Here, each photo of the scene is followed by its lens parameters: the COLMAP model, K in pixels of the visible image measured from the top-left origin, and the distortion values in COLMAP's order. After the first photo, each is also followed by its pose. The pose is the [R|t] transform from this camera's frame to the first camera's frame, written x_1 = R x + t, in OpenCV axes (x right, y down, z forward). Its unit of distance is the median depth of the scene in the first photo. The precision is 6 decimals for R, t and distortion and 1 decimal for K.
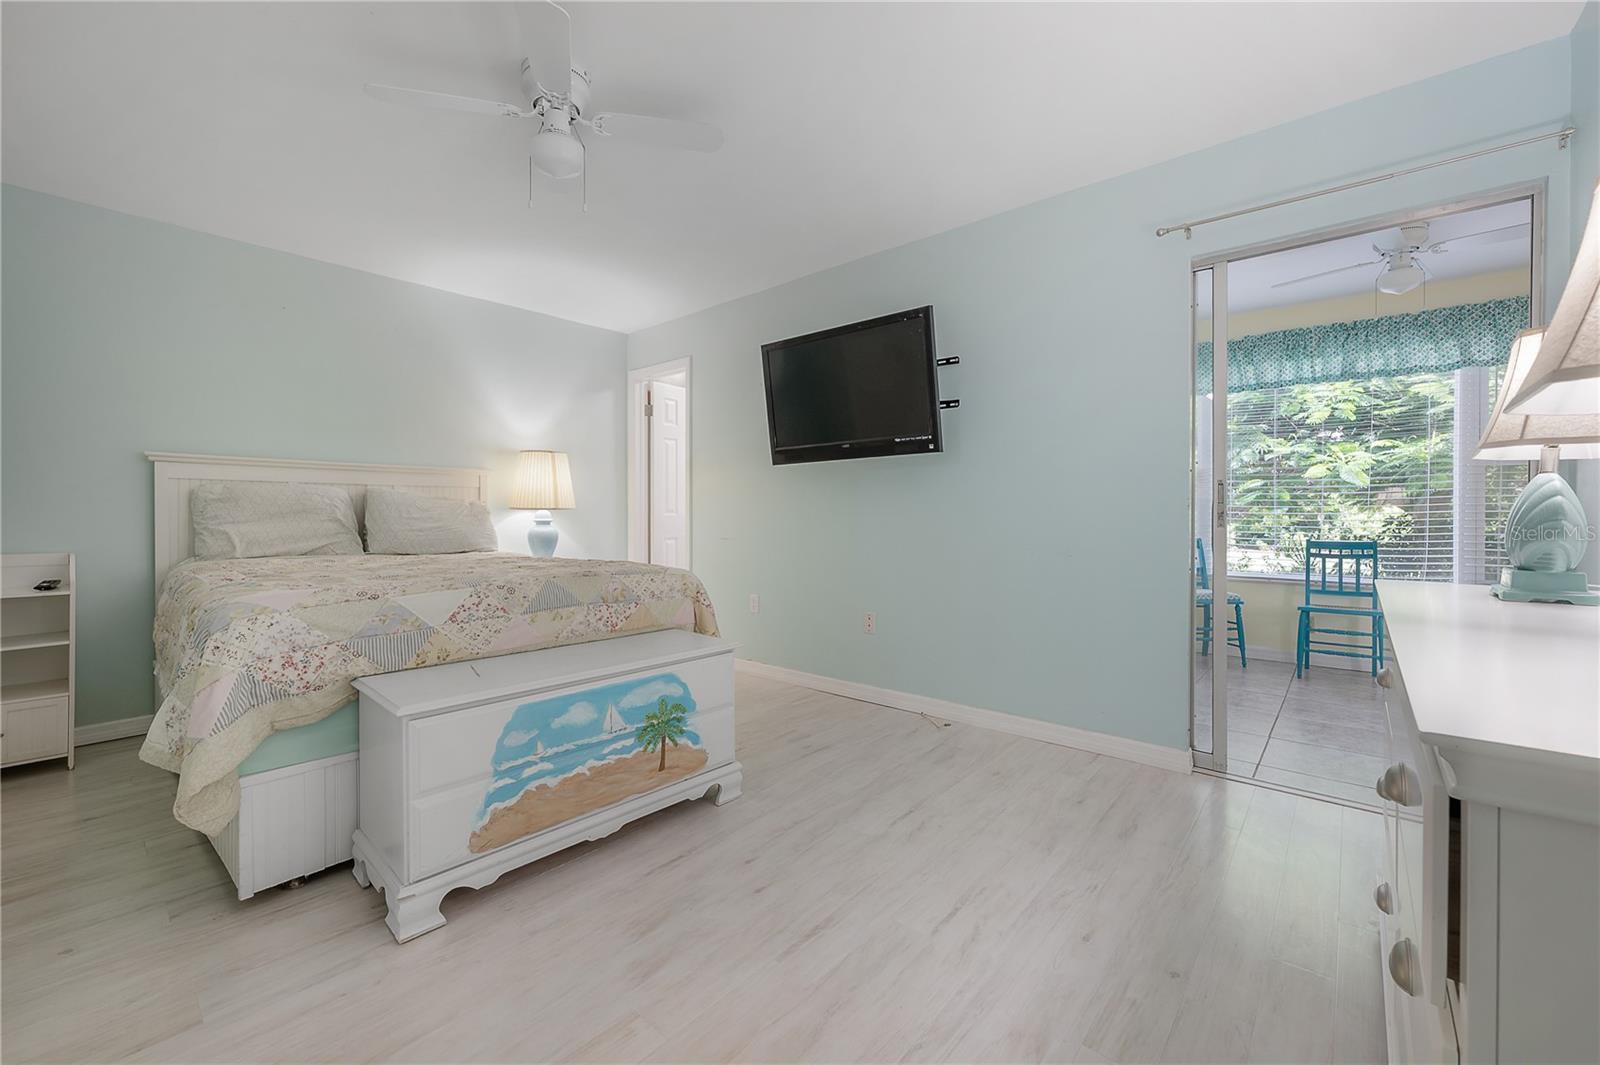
lens RADIAL K [[643.2, 0, 796.0], [0, 643.2, 521.7], [0, 0, 1]] dist [-0.003549, 0.000810]
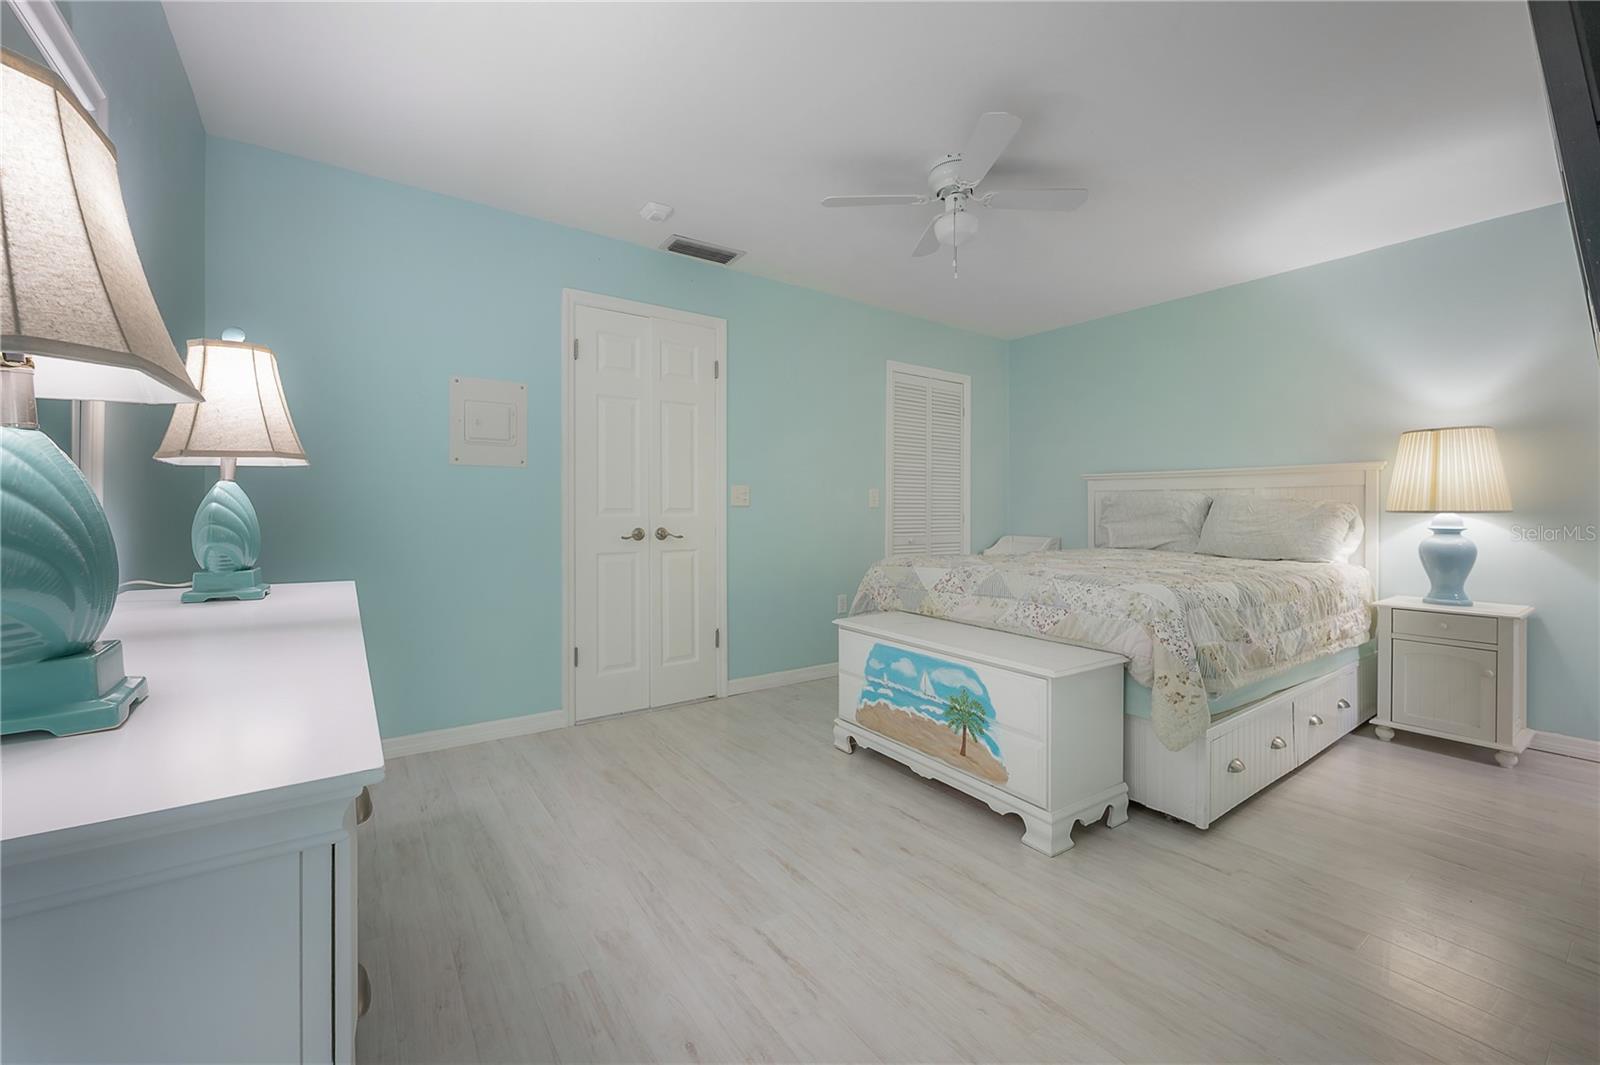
lens RADIAL K [[643.2, 0, 803.8], [0, 643.2, 509.1], [0, 0, 1]] dist [-0.003549, 0.000810]
pose [[-0.225617, -0.002918, -0.974212, 0.942263], [-0.018663, 0.999825, 0.001328, -0.023003], [0.974037, 0.018481, -0.225632, 1.020980]]
